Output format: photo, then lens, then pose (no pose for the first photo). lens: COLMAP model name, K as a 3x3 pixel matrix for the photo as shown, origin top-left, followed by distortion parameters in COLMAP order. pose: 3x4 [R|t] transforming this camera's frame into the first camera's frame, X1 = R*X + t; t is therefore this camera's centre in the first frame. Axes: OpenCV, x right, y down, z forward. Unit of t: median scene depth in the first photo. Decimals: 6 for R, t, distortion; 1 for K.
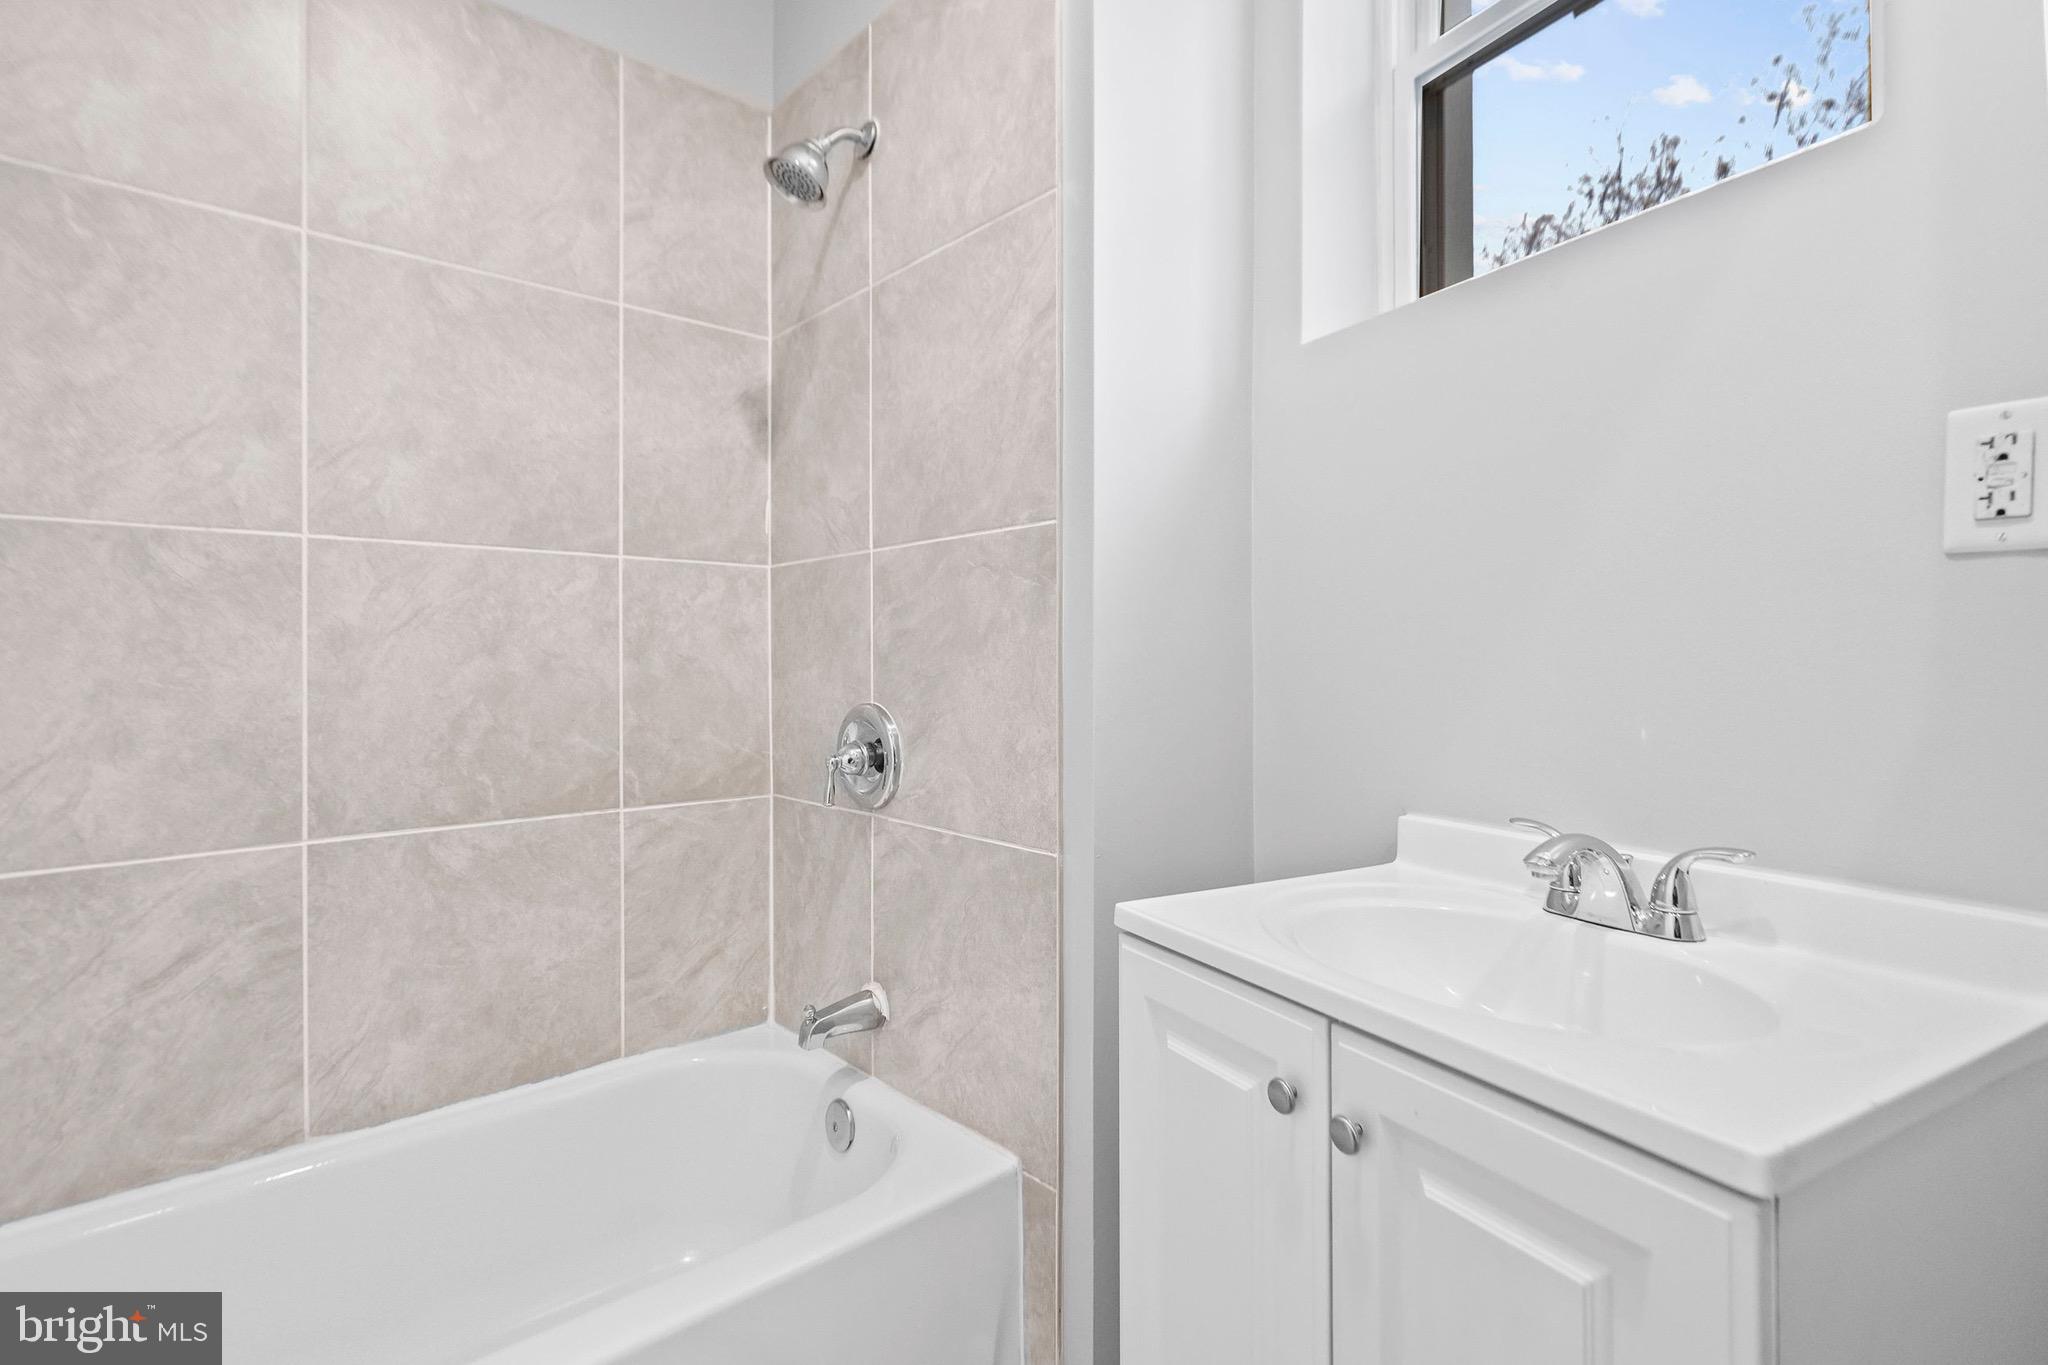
lens RADIAL K [[948.4, 0, 1024.7], [0, 948.4, 653.8], [0, 0, 1]] dist [-0.005275, -0.000120]
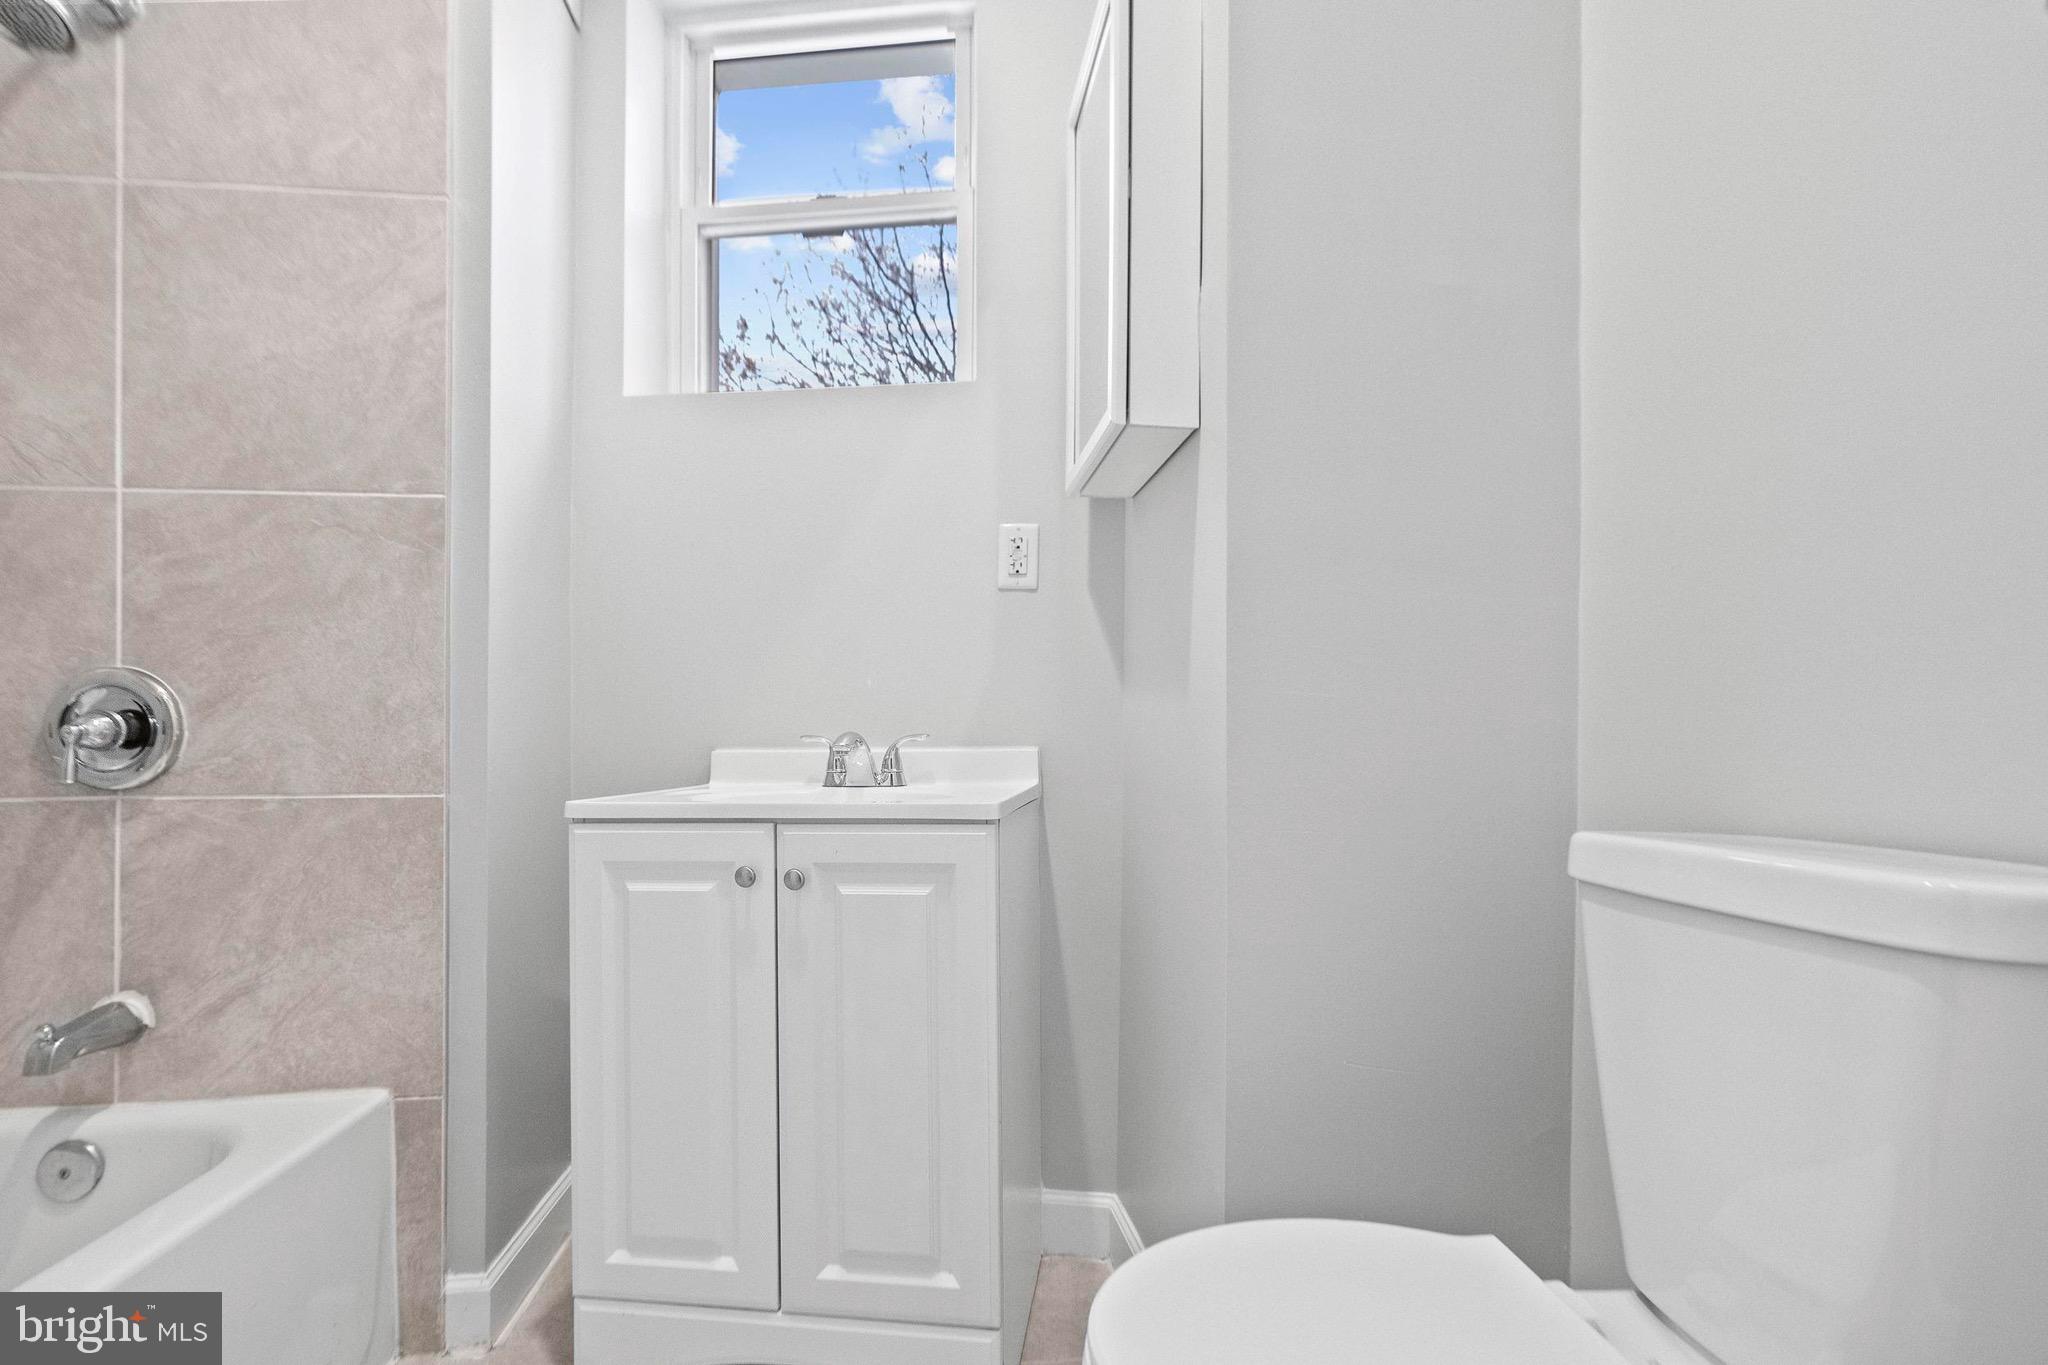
lens RADIAL K [[926.2, 0, 1019.8], [0, 926.2, 709.7], [0, 0, 1]] dist [0.000315, 0.001309]
pose [[0.600521, 0.007698, 0.799572, -0.389720], [-0.005240, 0.999970, -0.005692, 0.103436], [-0.799592, -0.000772, 0.600543, -0.176062]]
